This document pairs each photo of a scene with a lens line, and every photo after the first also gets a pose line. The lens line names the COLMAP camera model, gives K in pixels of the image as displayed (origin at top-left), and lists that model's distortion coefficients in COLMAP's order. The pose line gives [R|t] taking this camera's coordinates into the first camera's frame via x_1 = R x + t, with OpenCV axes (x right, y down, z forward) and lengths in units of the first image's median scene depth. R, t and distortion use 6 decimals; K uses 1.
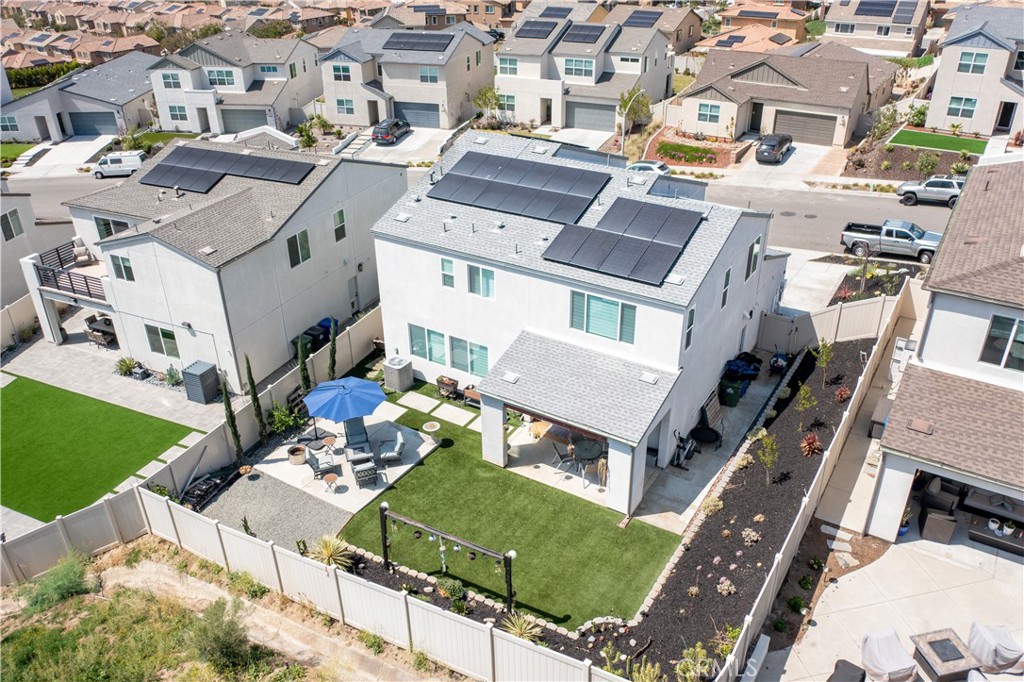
lens RADIAL K [[799.2, 0, 512.0], [0, 799.2, 341.0], [0, 0, 1]] dist [0.000061, -0.000018]
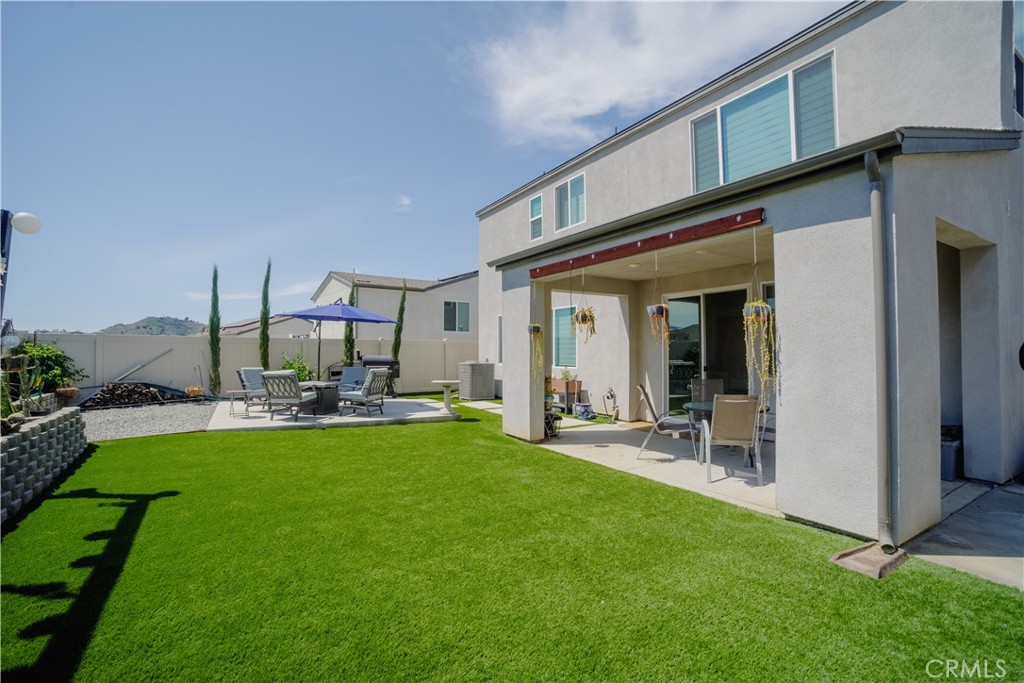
lens RADIAL K [[451.8, 0, 512.0], [0, 451.8, 341.5], [0, 0, 1]] dist [-0.000634, 0.000012]
pose [[0.897482, 0.007403, -0.440989, 0.093947], [-0.227042, 0.864960, -0.447545, 0.223749], [0.378124, 0.501787, 0.777967, 0.740086]]
